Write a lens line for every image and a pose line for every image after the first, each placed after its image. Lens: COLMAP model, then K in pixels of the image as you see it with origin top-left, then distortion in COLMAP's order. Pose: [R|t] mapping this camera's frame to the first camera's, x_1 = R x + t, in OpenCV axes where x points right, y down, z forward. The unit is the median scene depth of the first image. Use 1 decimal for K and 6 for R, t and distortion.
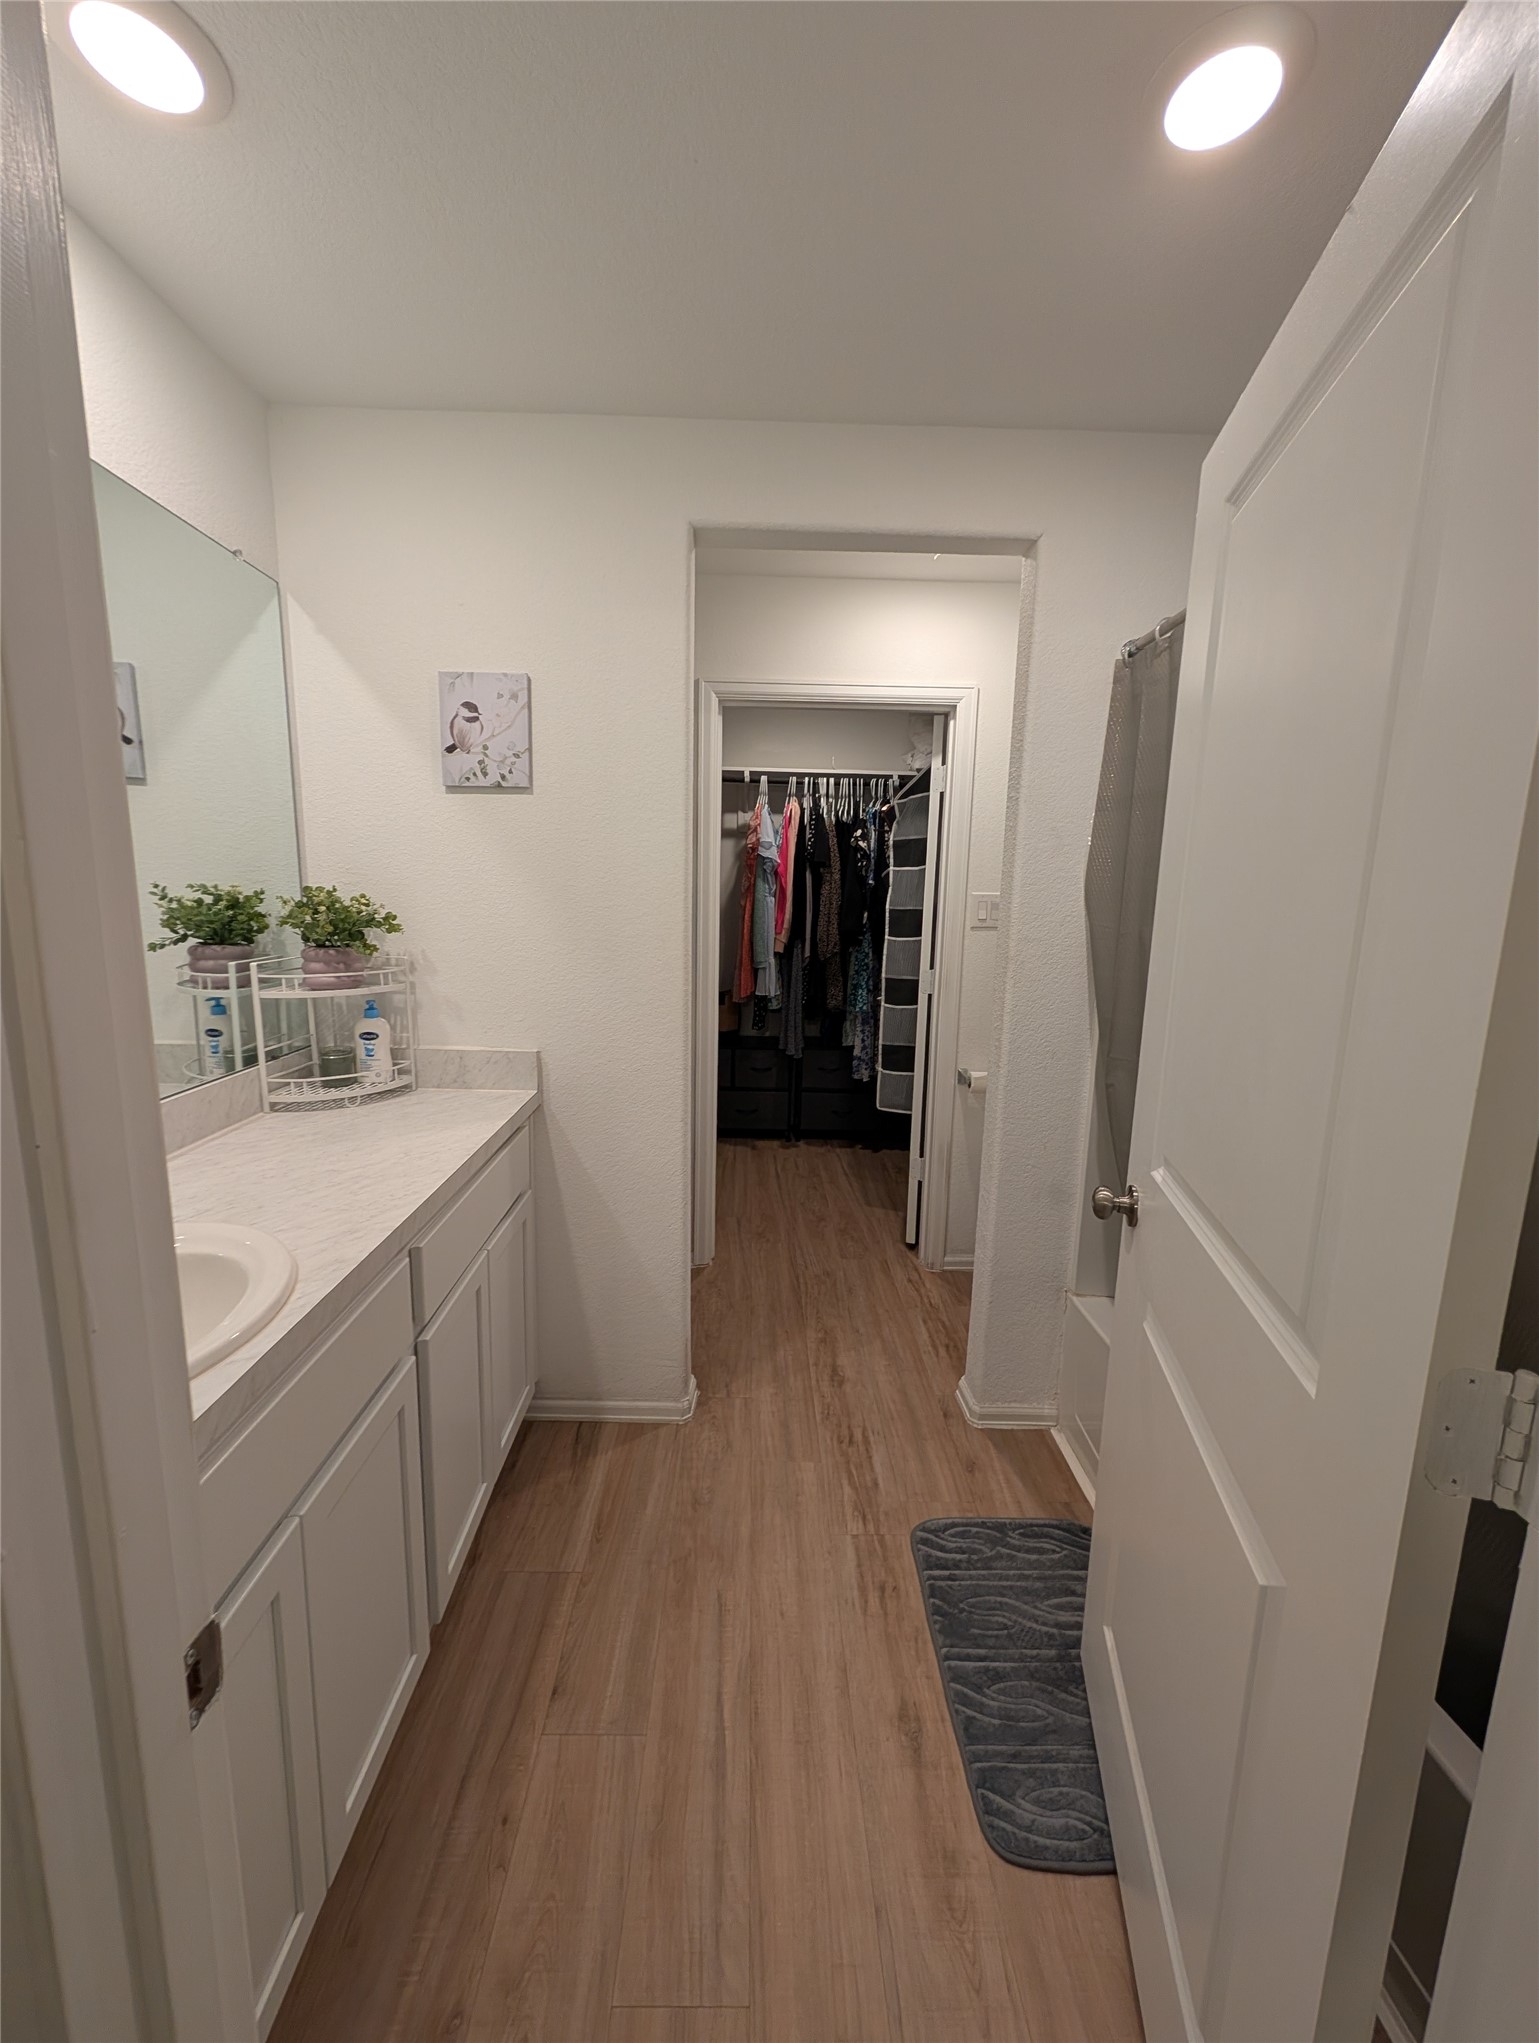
lens RADIAL K [[768.5, 0, 759.0], [0, 768.5, 1010.3], [0, 0, 1]] dist [0.000040, 0.000083]
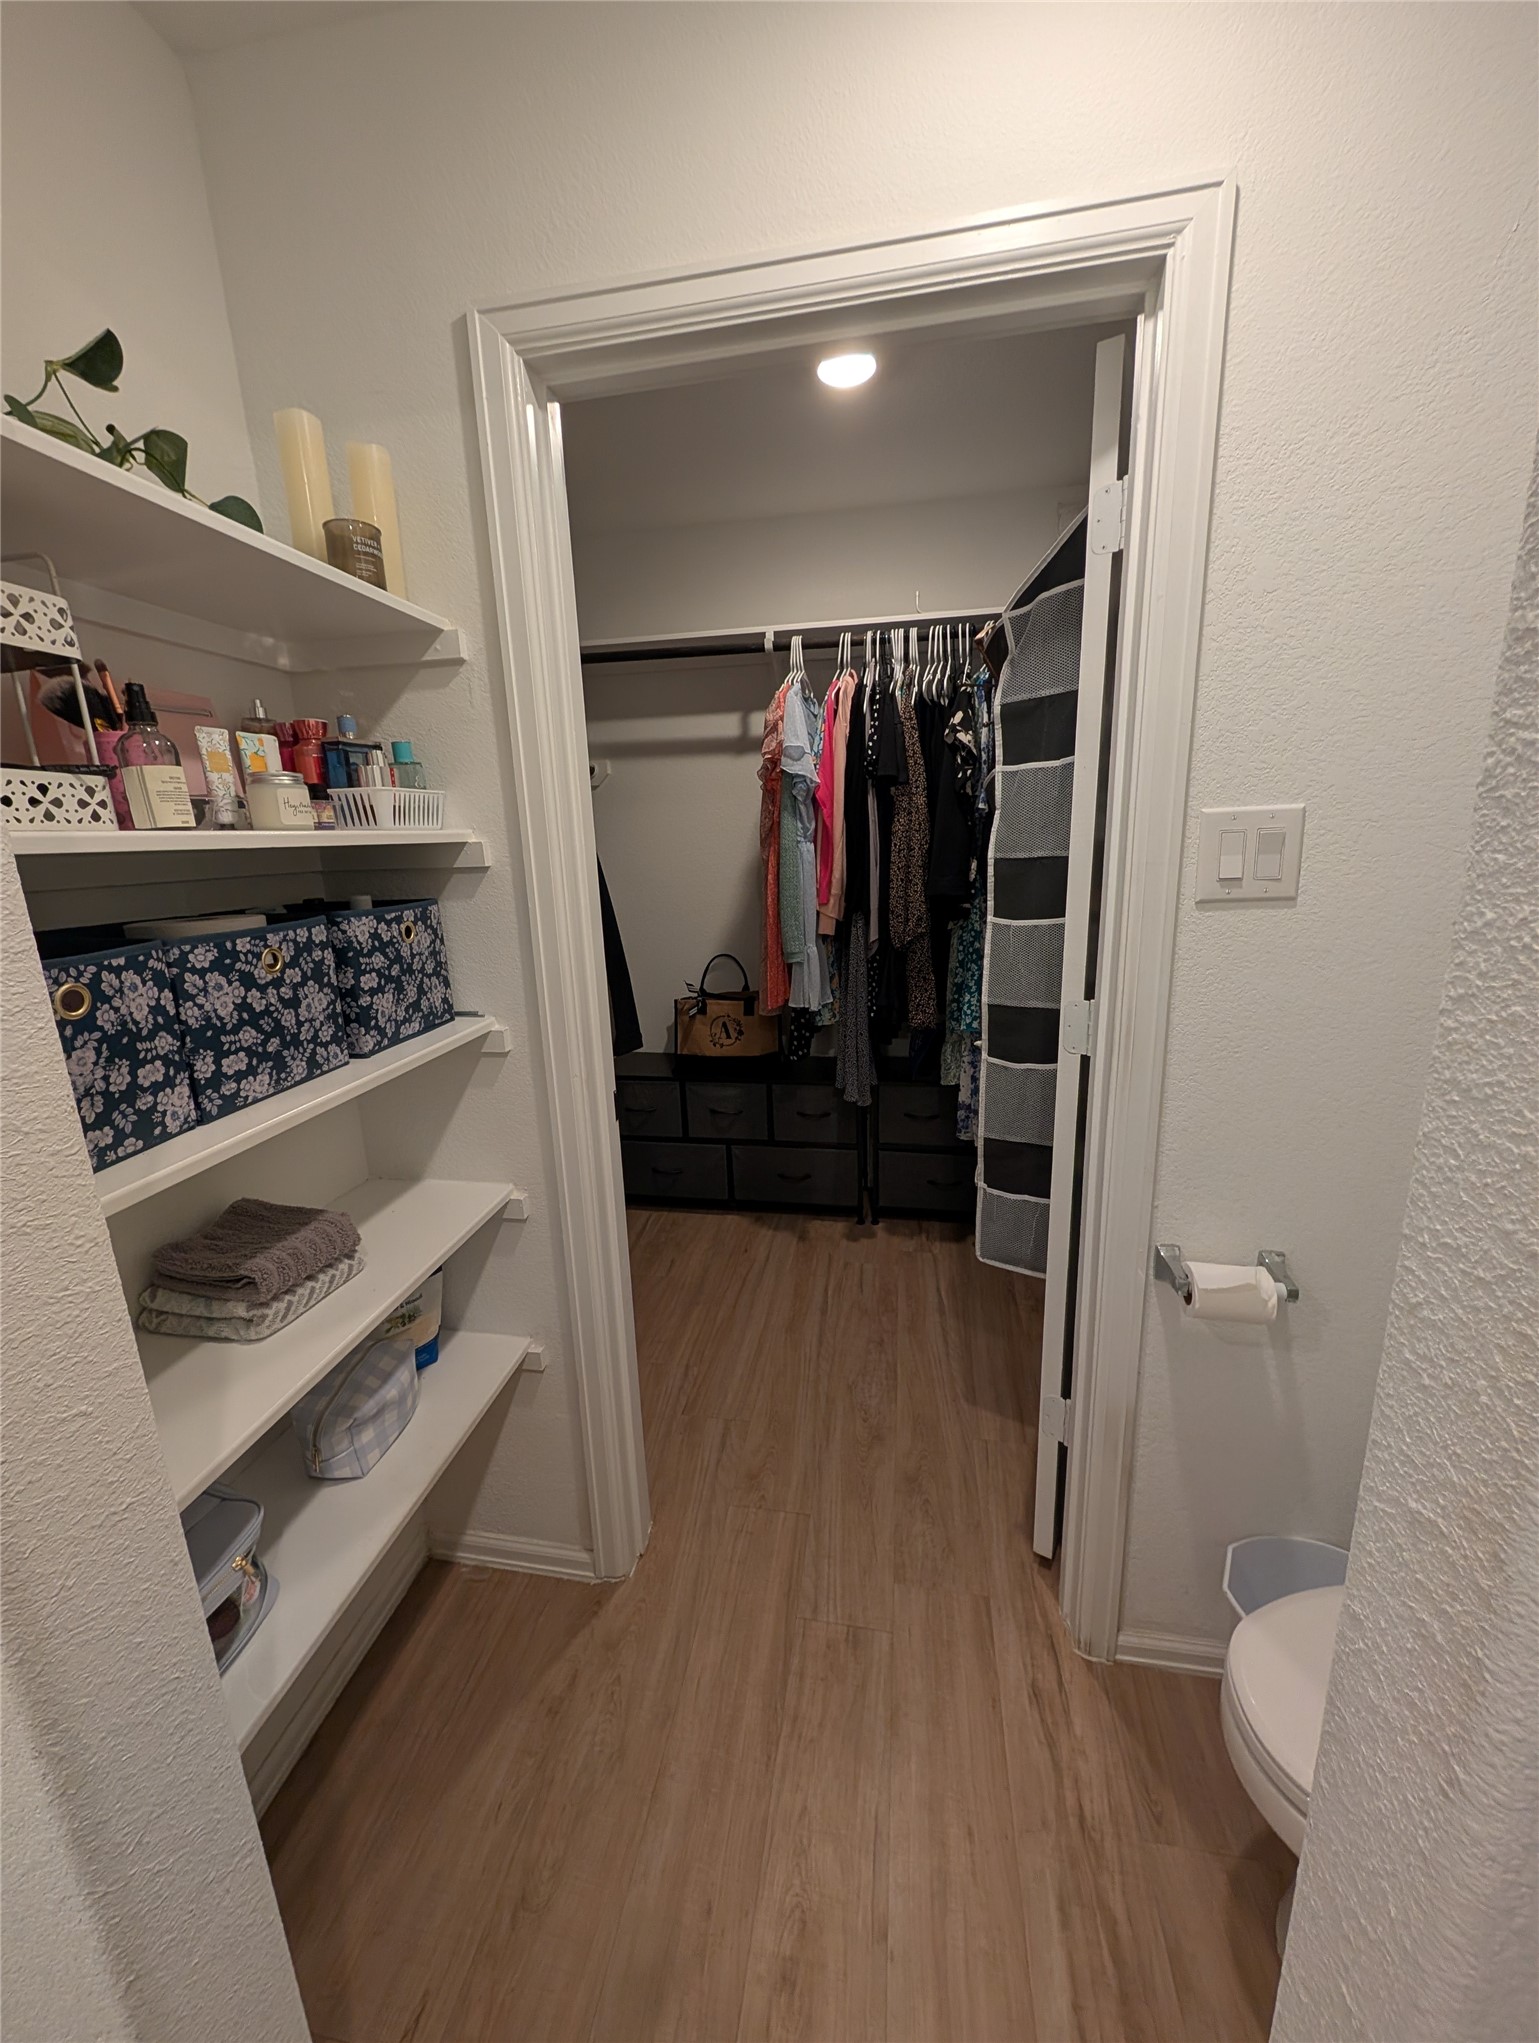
lens RADIAL K [[768.5, 0, 759.0], [0, 768.5, 1010.3], [0, 0, 1]] dist [0.000040, 0.000083]
pose [[0.979100, -0.011868, -0.203035, 0.097680], [0.025996, 0.997410, 0.067063, -0.059406], [0.201713, -0.070940, 0.976872, 0.404951]]
